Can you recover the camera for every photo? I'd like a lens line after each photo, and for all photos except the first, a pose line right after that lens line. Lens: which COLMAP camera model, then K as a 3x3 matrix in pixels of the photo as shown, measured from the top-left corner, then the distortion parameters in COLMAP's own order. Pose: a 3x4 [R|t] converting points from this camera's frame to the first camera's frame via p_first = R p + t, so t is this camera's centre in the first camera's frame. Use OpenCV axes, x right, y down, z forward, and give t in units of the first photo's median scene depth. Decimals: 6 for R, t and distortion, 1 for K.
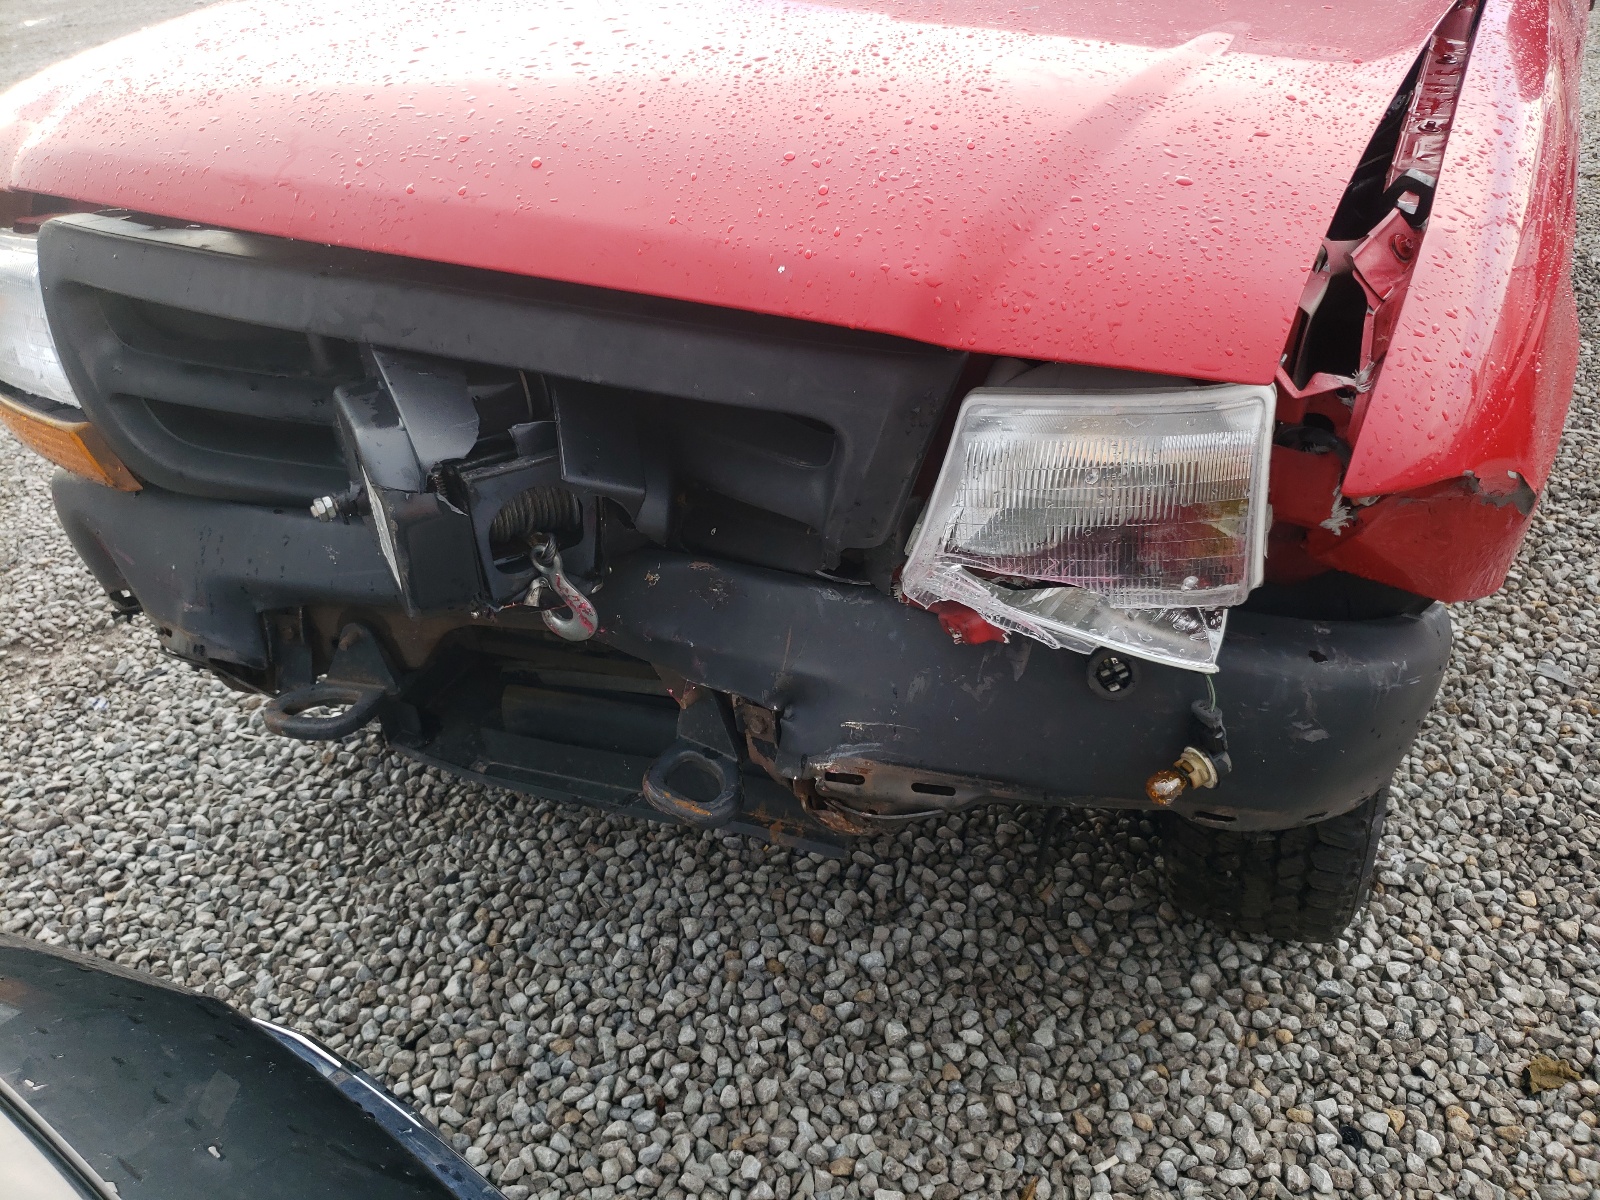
lens RADIAL K [[1311.4, 0, 800.0], [0, 1311.4, 600.0], [0, 0, 1]] dist [-0.007641, 0.011256]
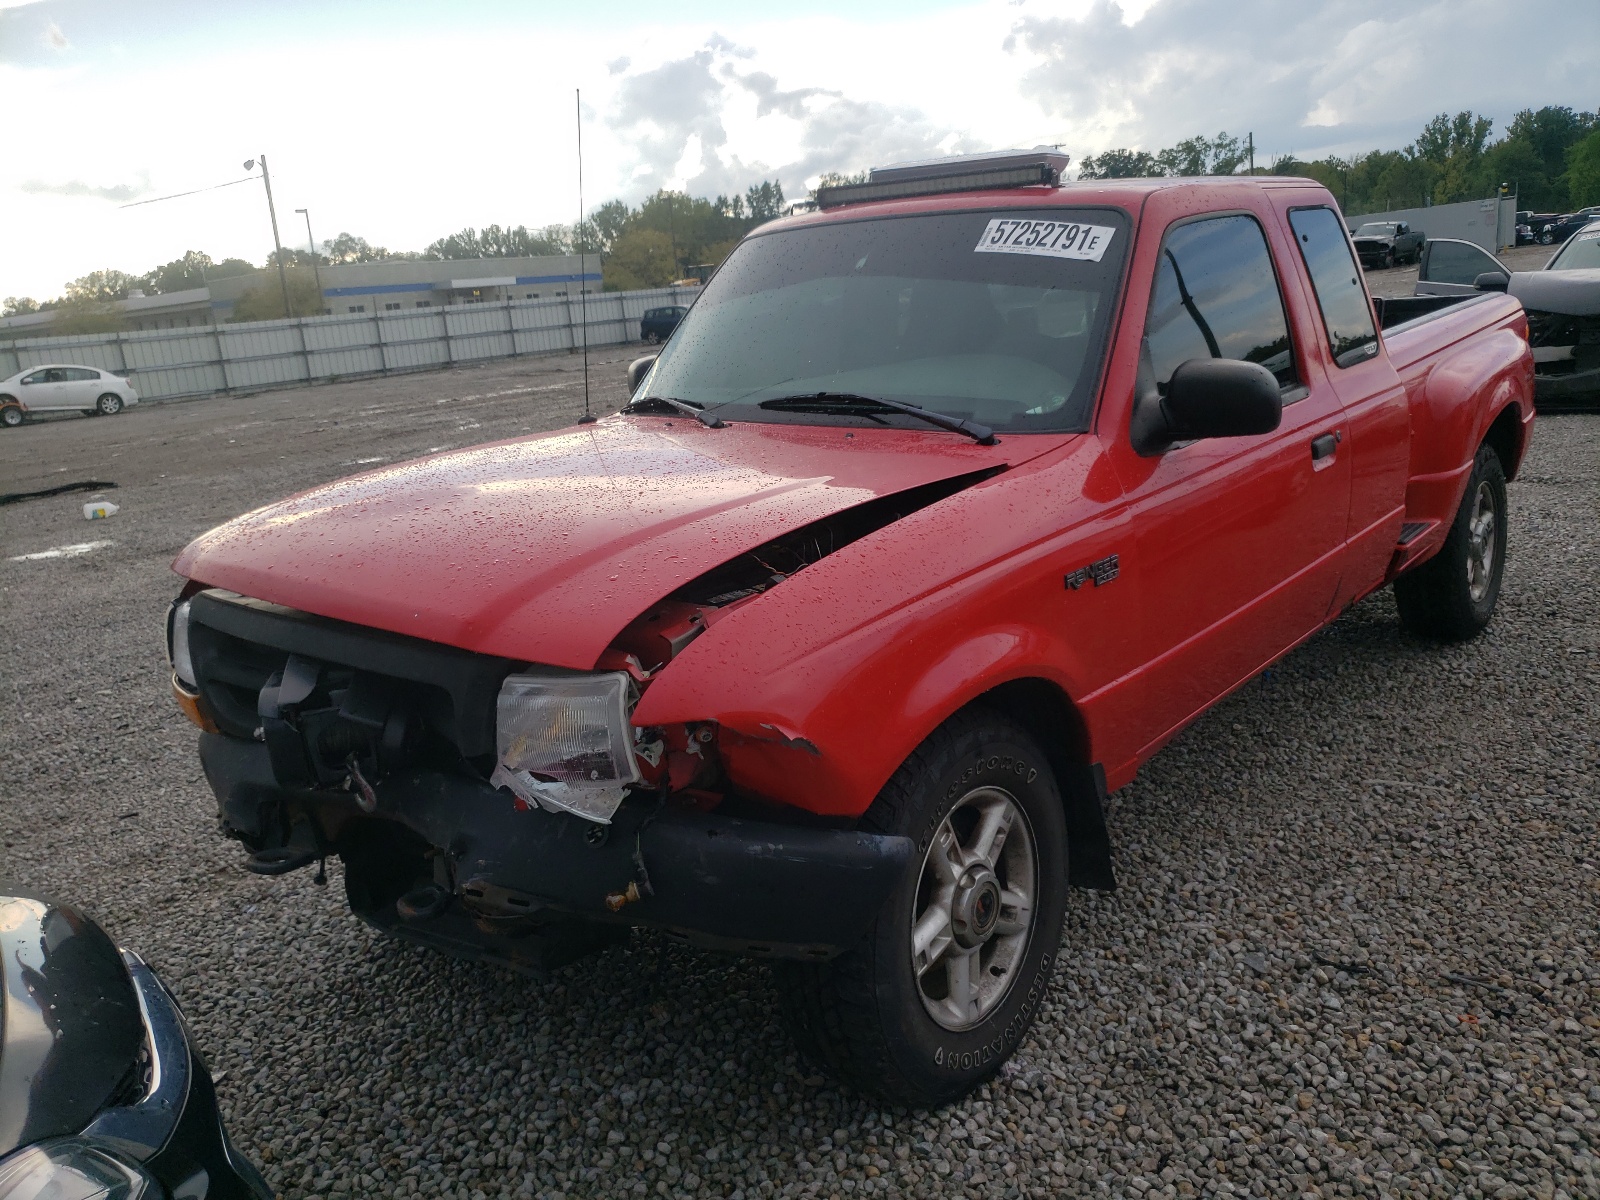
lens RADIAL K [[1311.4, 0, 800.0], [0, 1311.4, 600.0], [0, 0, 1]] dist [-0.007641, 0.011256]
pose [[0.966659, 0.016839, -0.255513, 0.572297], [-0.089088, 0.957615, -0.273928, 0.128042], [0.240071, 0.287558, 0.927187, -0.414609]]
